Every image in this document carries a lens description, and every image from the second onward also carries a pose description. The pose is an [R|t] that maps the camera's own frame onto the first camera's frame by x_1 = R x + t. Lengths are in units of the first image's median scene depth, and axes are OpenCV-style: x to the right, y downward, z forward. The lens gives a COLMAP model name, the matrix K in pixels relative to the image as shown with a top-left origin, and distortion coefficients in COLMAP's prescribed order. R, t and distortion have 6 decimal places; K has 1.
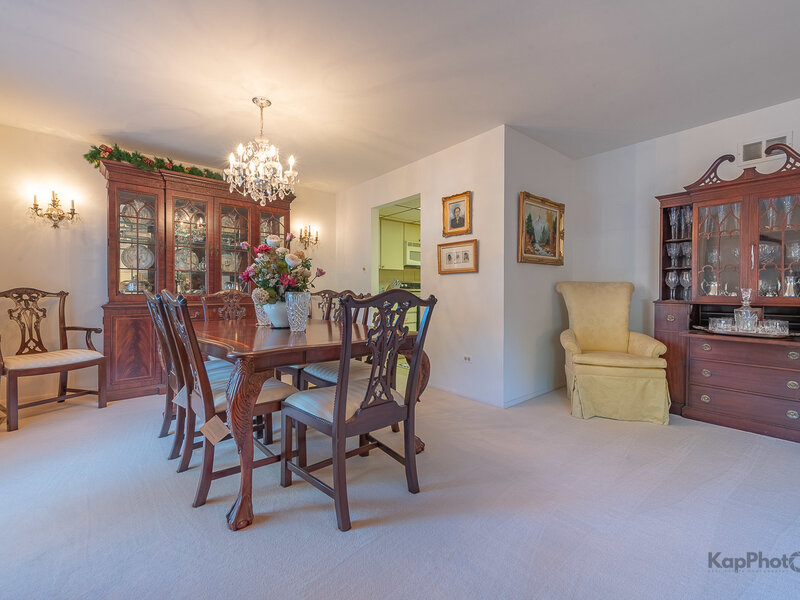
lens RADIAL K [[356.6, 0, 400.0], [0, 356.6, 300.0], [0, 0, 1]] dist [0.013540, -0.000282]
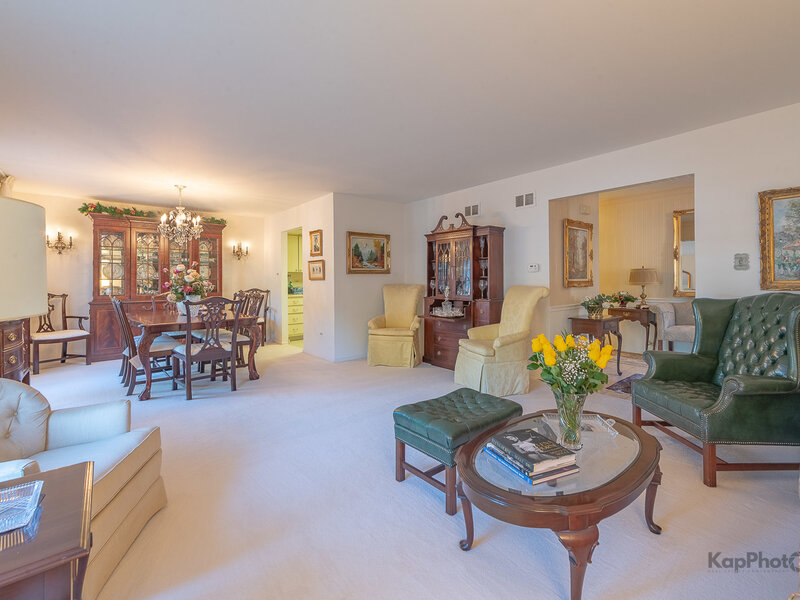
lens RADIAL K [[365.5, 0, 410.3], [0, 365.5, 283.8], [0, 0, 1]] dist [0.014779, -0.001045]
pose [[0.999928, -0.007792, 0.009133, 0.605241], [0.007913, 0.999881, -0.013277, -0.035834], [-0.009029, 0.013349, 0.999870, -0.677290]]
